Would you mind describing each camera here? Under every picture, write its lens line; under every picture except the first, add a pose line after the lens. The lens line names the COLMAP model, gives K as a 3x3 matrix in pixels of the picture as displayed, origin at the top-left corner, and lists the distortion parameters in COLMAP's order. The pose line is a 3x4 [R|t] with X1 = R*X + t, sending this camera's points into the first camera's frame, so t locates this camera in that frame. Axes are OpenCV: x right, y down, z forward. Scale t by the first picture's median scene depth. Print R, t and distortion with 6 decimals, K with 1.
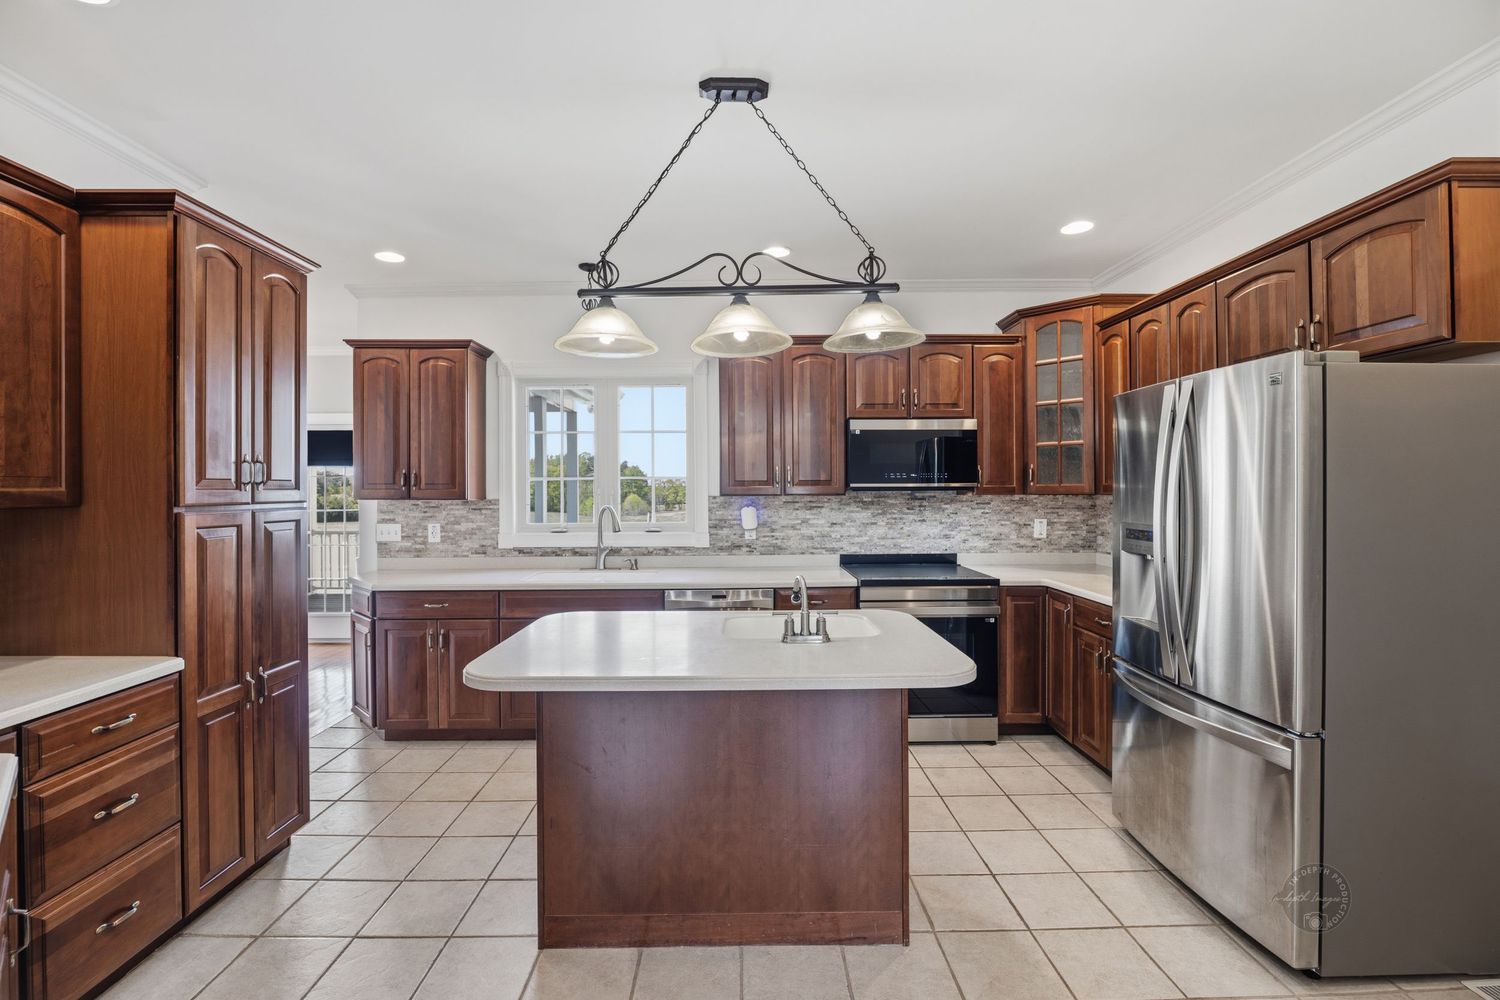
lens RADIAL K [[672.9, 0, 740.8], [0, 672.9, 493.3], [0, 0, 1]] dist [-0.011557, 0.000253]
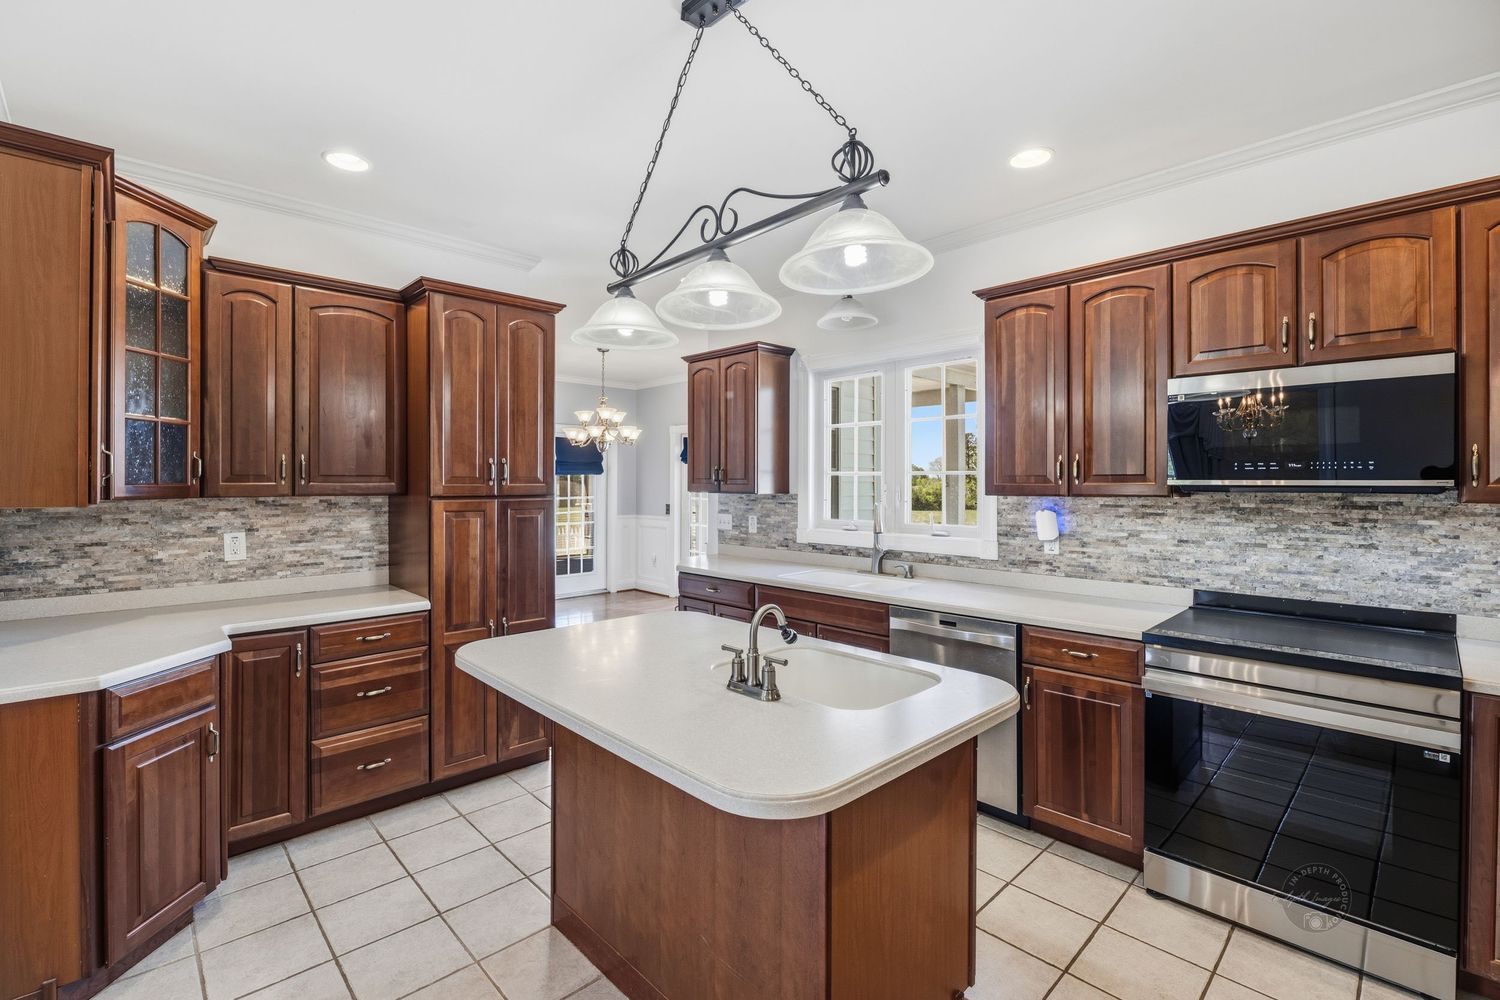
lens RADIAL K [[672.9, 0, 743.7], [0, 672.9, 486.9], [0, 0, 1]] dist [-0.011557, 0.000253]
pose [[0.676655, 0.010302, -0.736229, 0.331781], [-0.009312, 0.999942, 0.005434, -0.006737], [0.736242, 0.003178, 0.676711, 0.253283]]
